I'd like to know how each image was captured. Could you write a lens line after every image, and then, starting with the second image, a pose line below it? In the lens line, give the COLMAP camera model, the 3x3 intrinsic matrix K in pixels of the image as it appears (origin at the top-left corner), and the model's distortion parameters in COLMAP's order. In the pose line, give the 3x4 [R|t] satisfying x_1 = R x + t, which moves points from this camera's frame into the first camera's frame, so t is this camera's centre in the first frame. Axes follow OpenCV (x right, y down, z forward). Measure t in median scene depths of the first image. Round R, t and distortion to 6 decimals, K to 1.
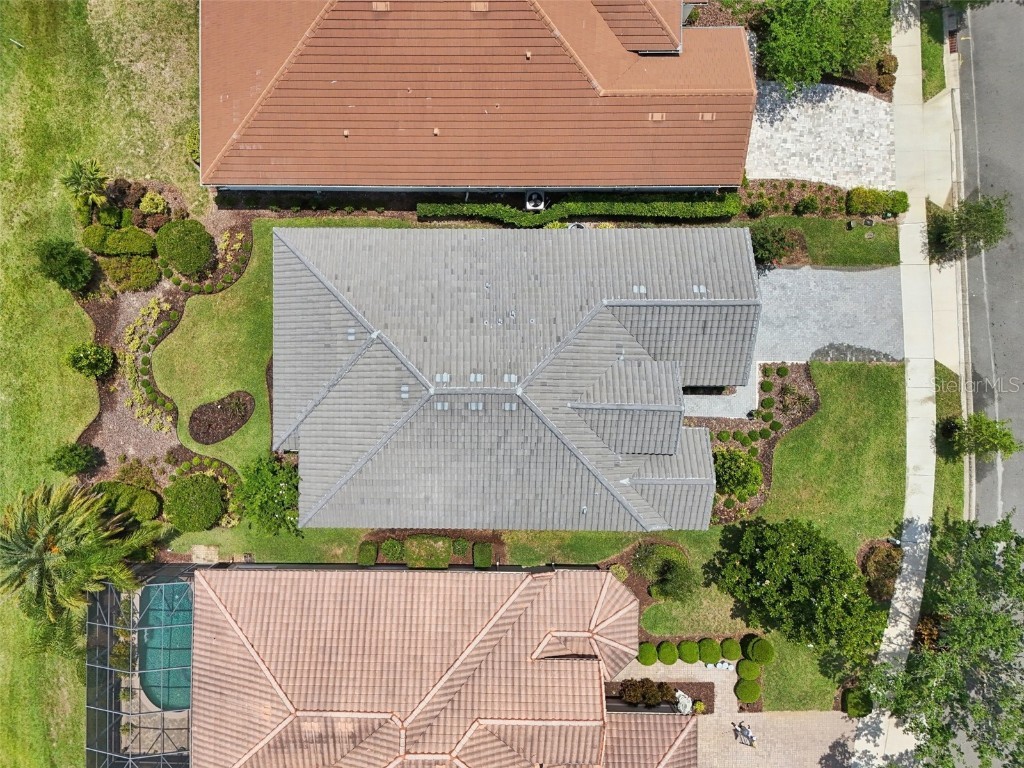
lens RADIAL K [[772.5, 0, 508.9], [0, 772.5, 382.7], [0, 0, 1]] dist [0.090135, -0.101934]
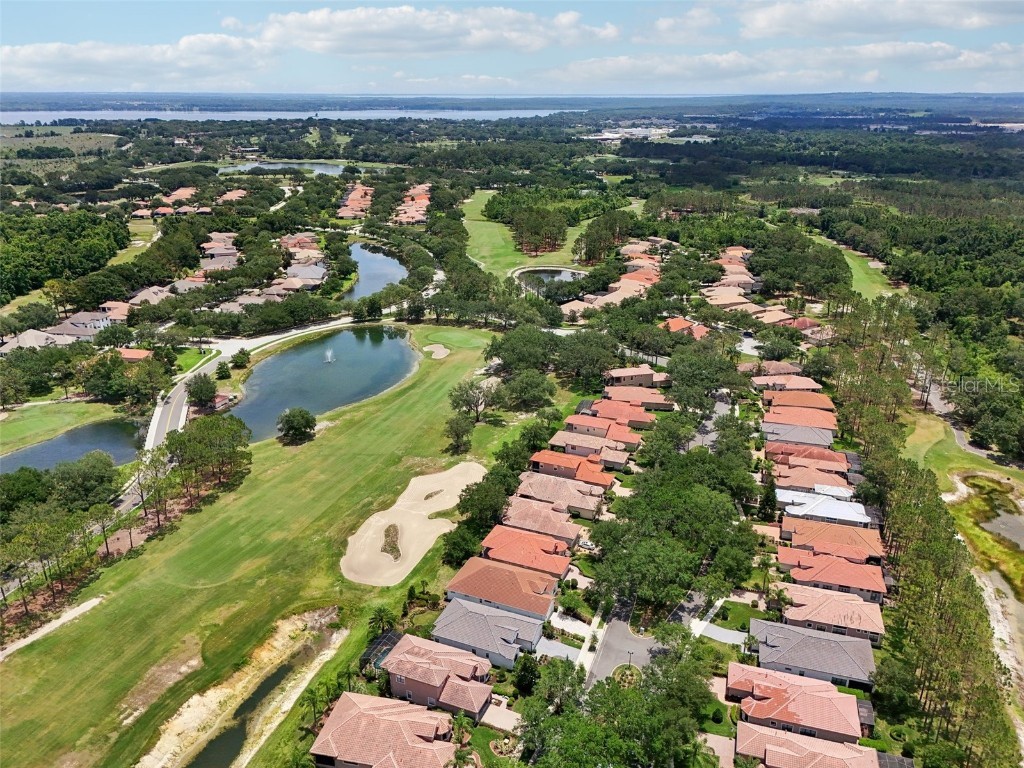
lens RADIAL K [[776.5, 0, 527.3], [0, 776.5, 385.9], [0, 0, 1]] dist [0.087195, -0.095571]
pose [[0.928907, 0.140191, -0.342752, 1.498536], [-0.370004, 0.313472, -0.874547, 3.273444], [-0.015160, 0.939192, 0.343057, -1.831236]]
